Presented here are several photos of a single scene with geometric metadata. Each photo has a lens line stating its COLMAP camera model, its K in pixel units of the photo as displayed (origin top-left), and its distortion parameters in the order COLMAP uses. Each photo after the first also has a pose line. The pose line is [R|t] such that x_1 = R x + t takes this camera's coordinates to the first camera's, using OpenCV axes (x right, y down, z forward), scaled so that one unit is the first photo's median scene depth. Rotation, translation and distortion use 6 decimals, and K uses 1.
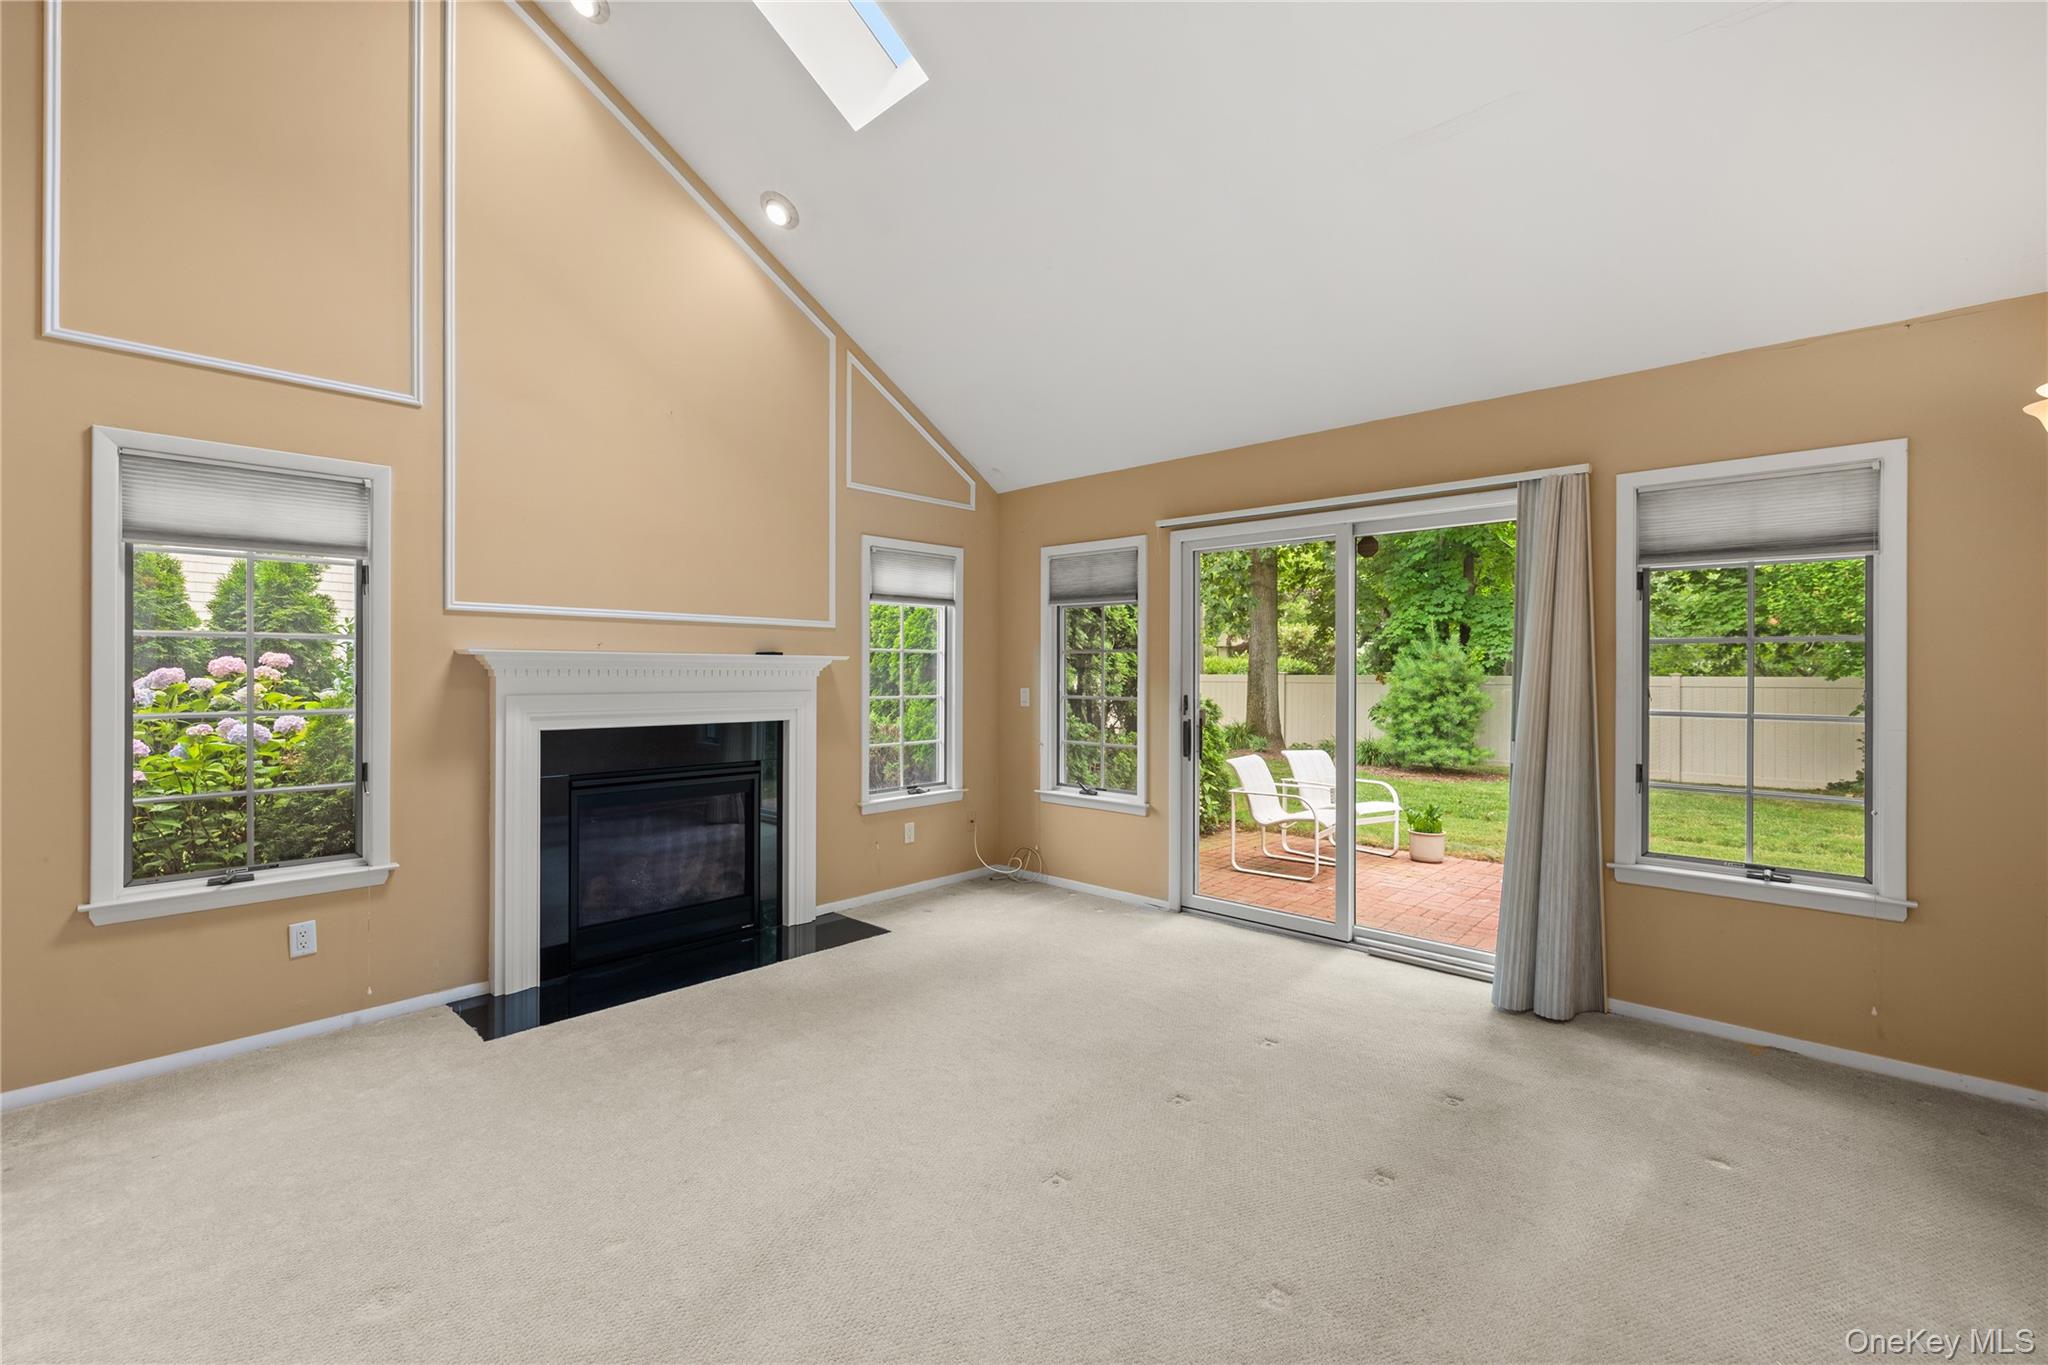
lens RADIAL K [[865.1, 0, 1020.2], [0, 865.1, 680.4], [0, 0, 1]] dist [0.002506, -0.000097]
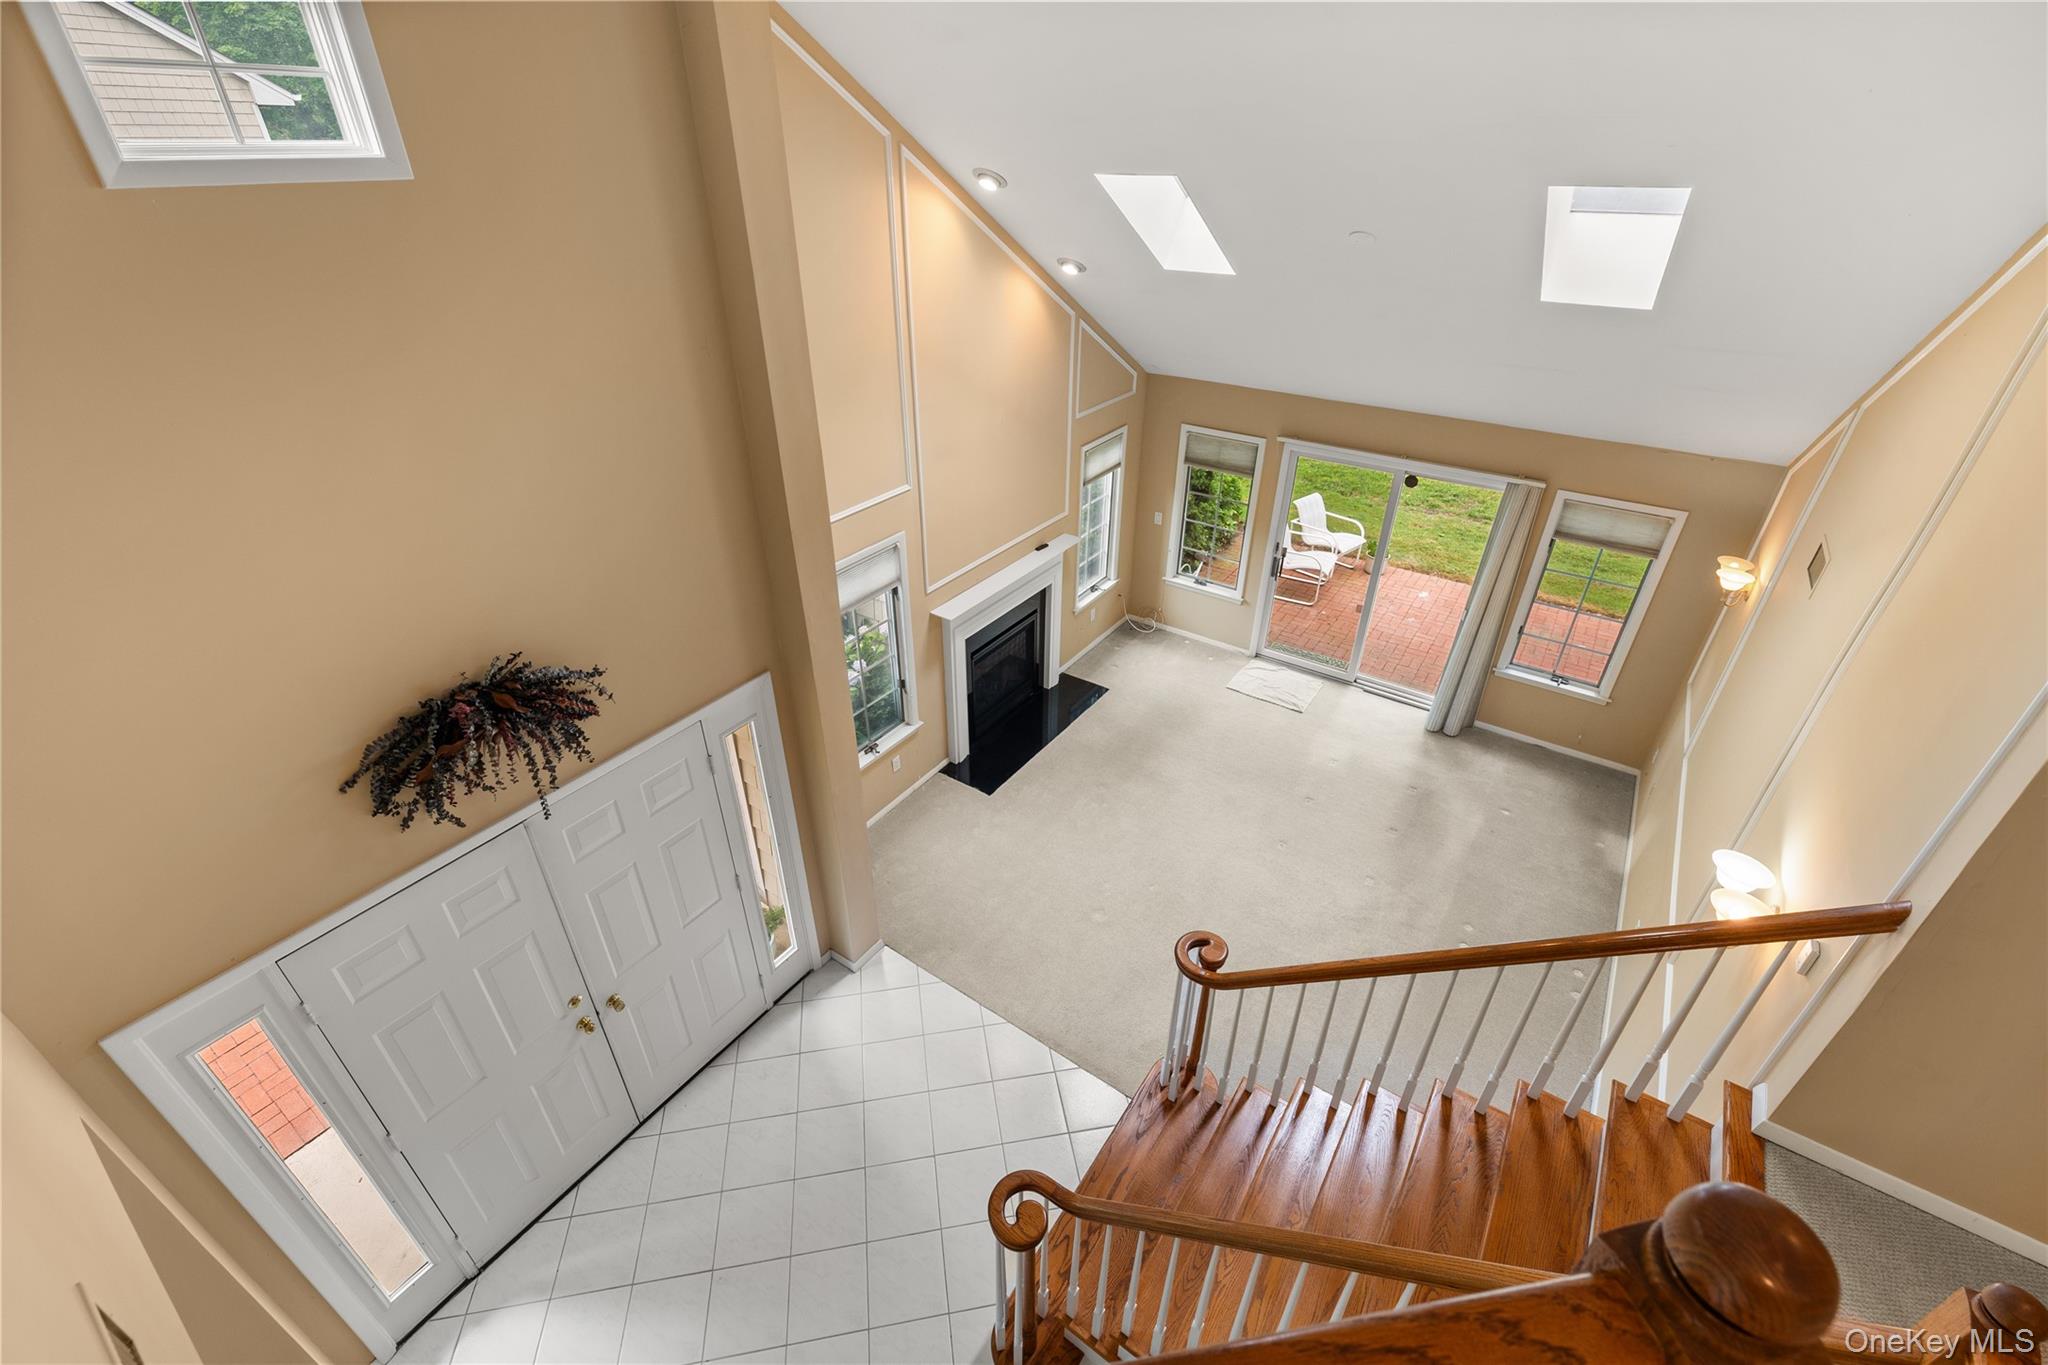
lens RADIAL K [[865.1, 0, 1022.2], [0, 865.1, 680.9], [0, 0, 1]] dist [0.002506, -0.000097]
pose [[0.988683, -0.078924, 0.127578, -0.654982], [-0.000514, 0.848637, 0.528976, -0.795079], [-0.150016, -0.523055, 0.838992, -0.548489]]
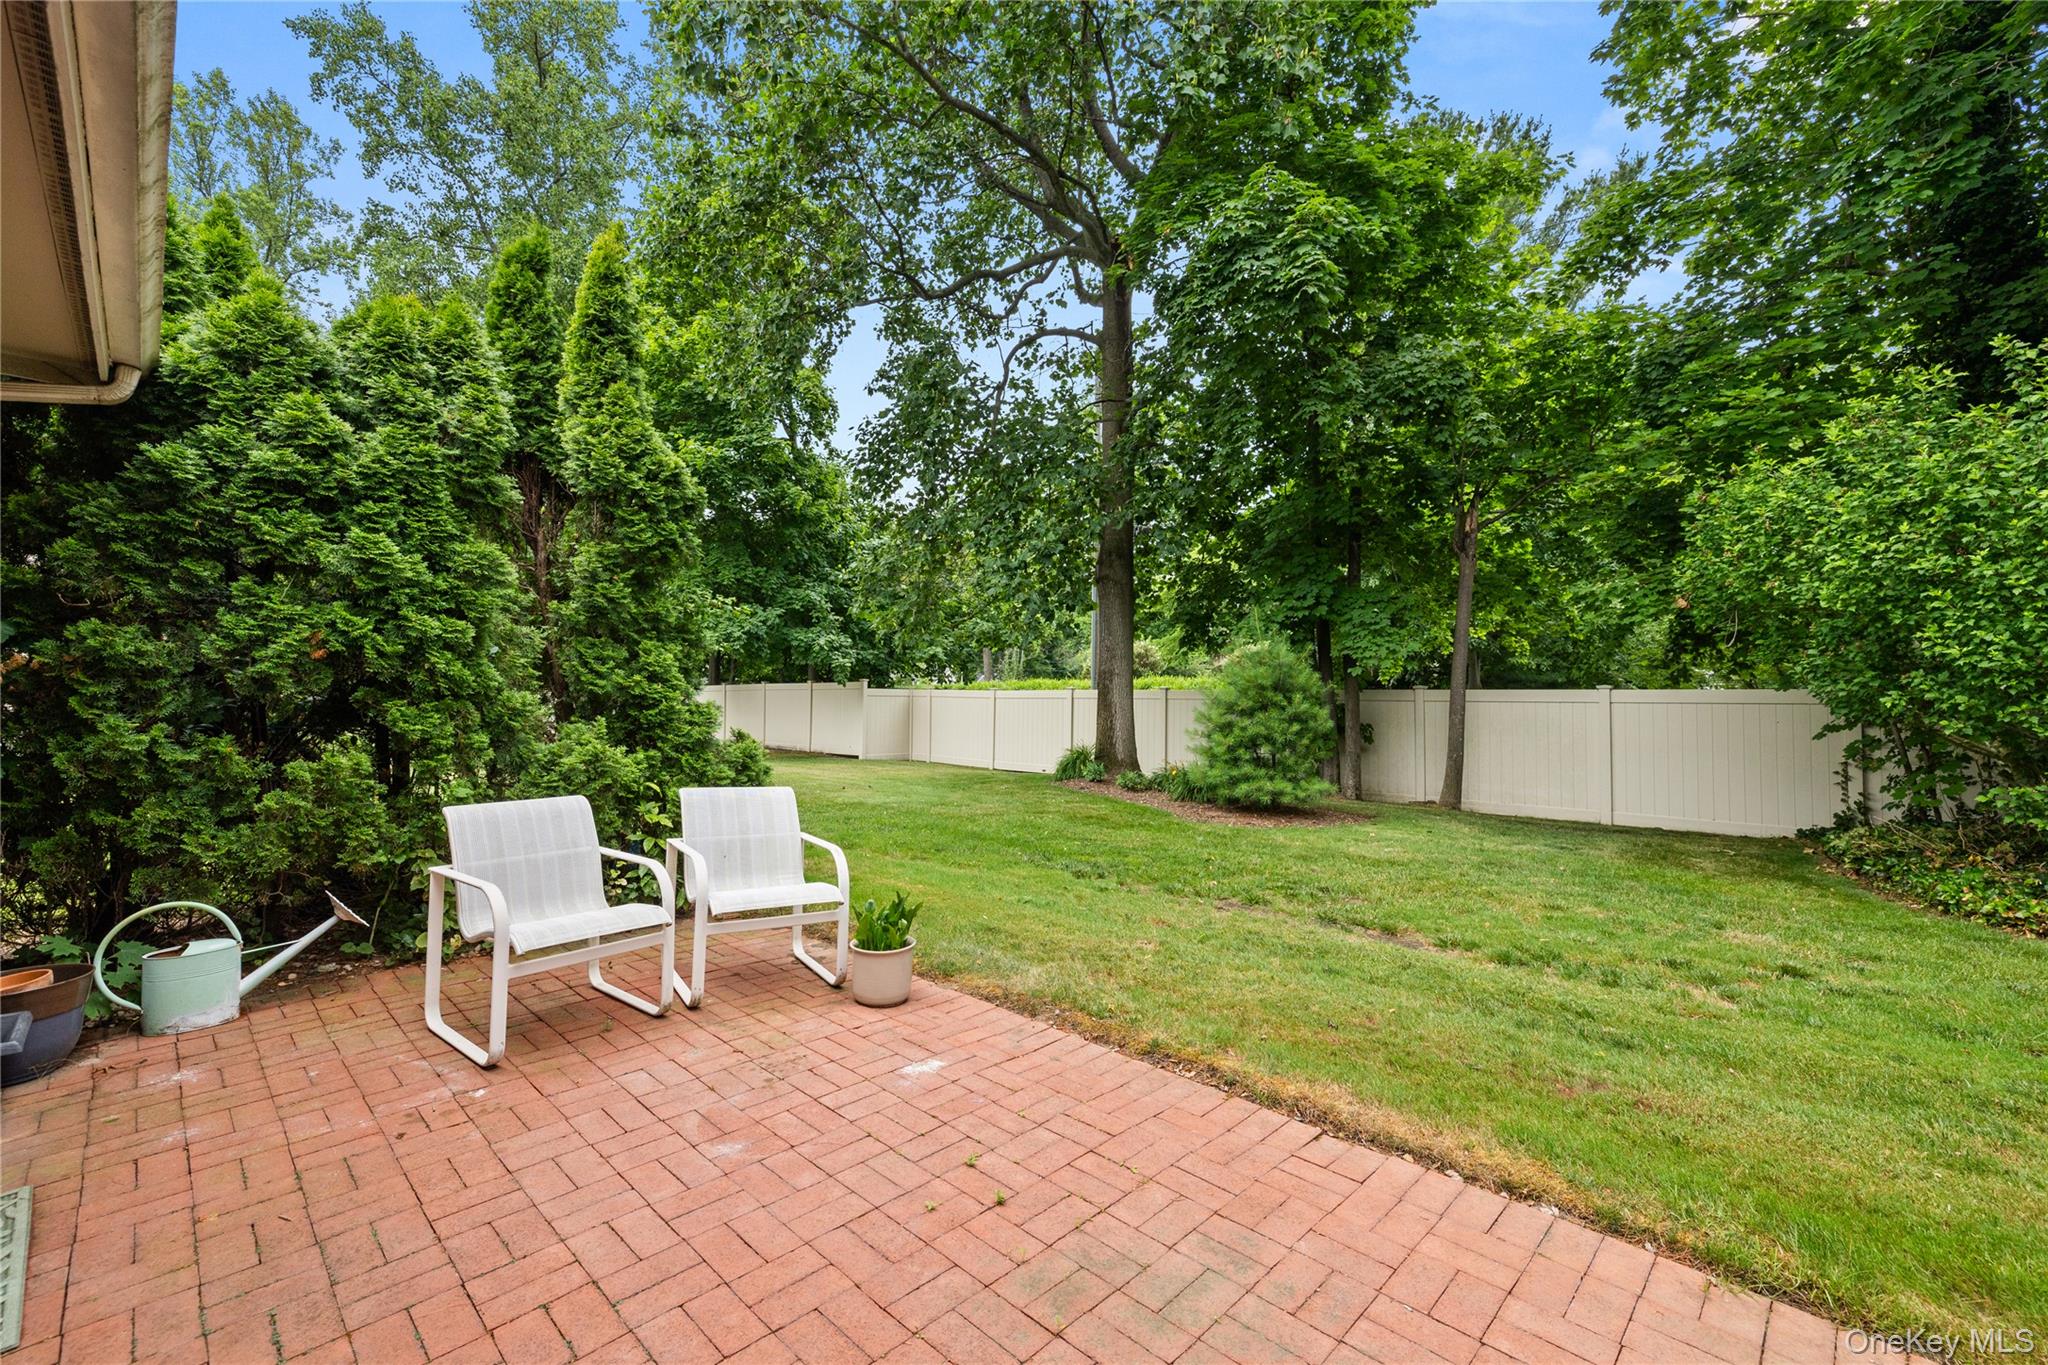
lens RADIAL K [[865.1, 0, 1022.0], [0, 865.1, 679.8], [0, 0, 1]] dist [0.002506, -0.000097]
pose [[0.999764, 0.006292, -0.020792, 0.295617], [-0.006883, 0.999571, -0.028475, 0.014702], [0.020604, 0.028612, 0.999378, 0.244410]]
